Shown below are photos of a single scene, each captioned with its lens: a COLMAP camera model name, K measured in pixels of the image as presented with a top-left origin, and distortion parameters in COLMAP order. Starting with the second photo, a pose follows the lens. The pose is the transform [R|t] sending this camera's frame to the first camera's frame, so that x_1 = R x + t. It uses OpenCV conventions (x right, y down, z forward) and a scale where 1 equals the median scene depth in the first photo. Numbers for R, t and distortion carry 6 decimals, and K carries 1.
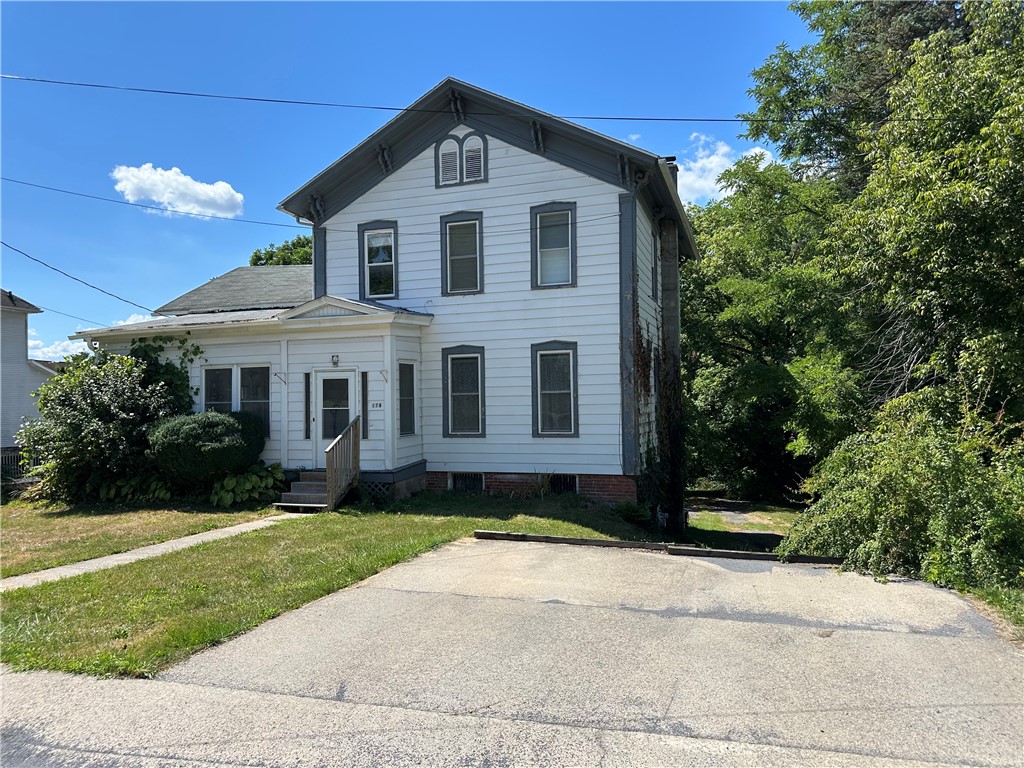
lens RADIAL K [[718.9, 0, 513.6], [0, 718.9, 383.2], [0, 0, 1]] dist [0.032304, -0.044558]
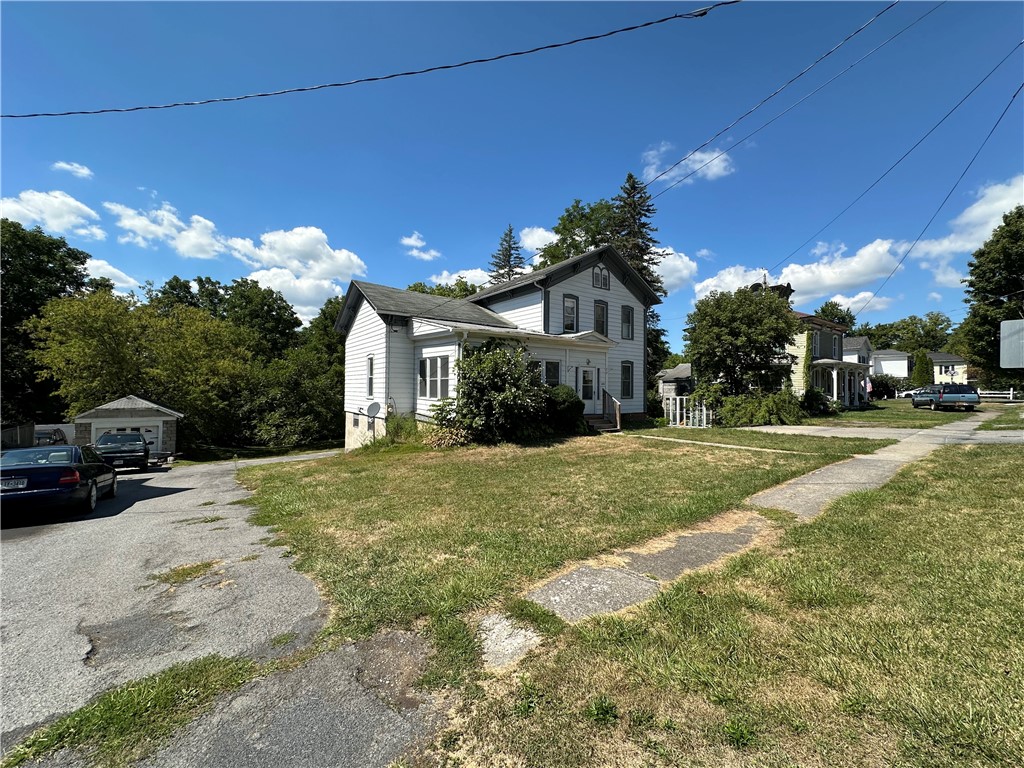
lens RADIAL K [[408.5, 0, 516.7], [0, 408.5, 383.1], [0, 0, 1]] dist [-0.004533, 0.001977]
pose [[0.559449, 0.029328, 0.828346, -1.317859], [-0.033895, 0.999347, -0.012491, 0.050893], [-0.828172, -0.021089, 0.560078, 0.500841]]
